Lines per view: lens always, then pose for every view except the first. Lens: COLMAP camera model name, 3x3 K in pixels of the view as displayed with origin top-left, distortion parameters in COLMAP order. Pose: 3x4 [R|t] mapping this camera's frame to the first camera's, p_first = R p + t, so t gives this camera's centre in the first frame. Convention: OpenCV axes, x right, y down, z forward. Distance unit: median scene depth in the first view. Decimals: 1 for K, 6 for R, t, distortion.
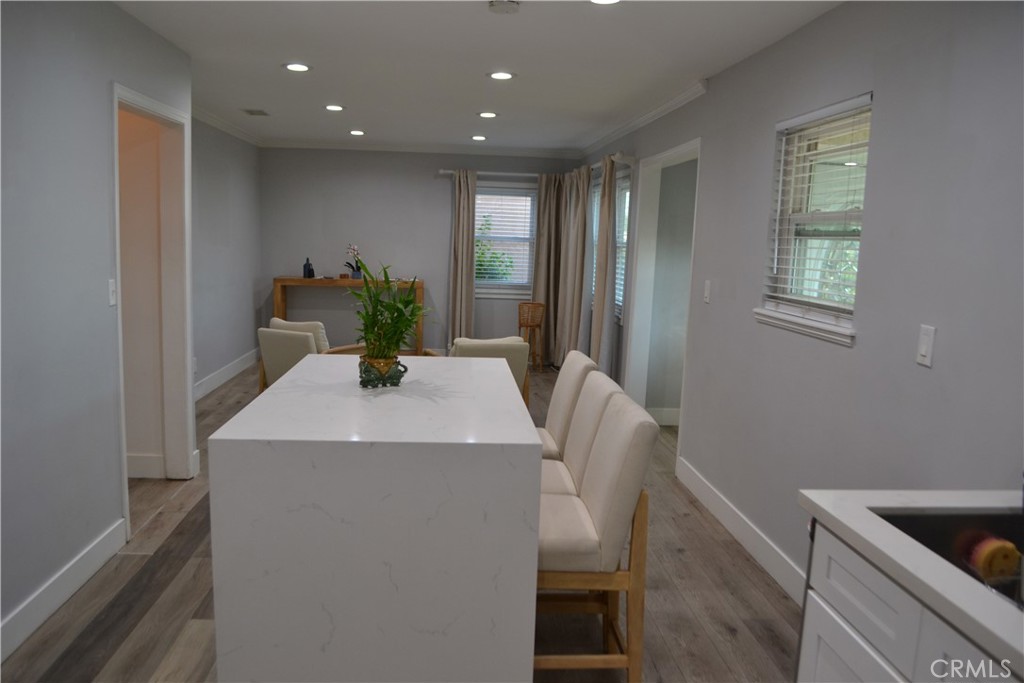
lens RADIAL K [[816.1, 0, 501.6], [0, 816.1, 345.2], [0, 0, 1]] dist [-0.085341, 0.013501]
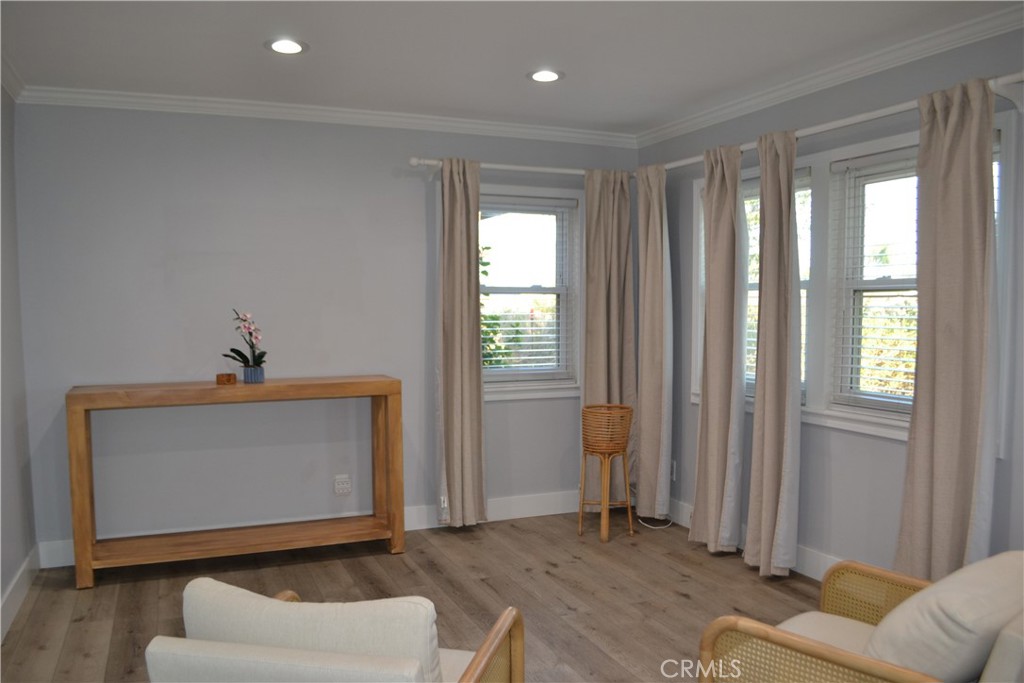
lens RADIAL K [[816.1, 0, 508.8], [0, 816.1, 348.8], [0, 0, 1]] dist [-0.085341, 0.013501]
pose [[0.941630, -0.050053, 0.332909, -0.193991], [0.069030, 0.996580, -0.045413, -0.069807], [-0.329498, 0.065743, 0.941865, 0.510348]]
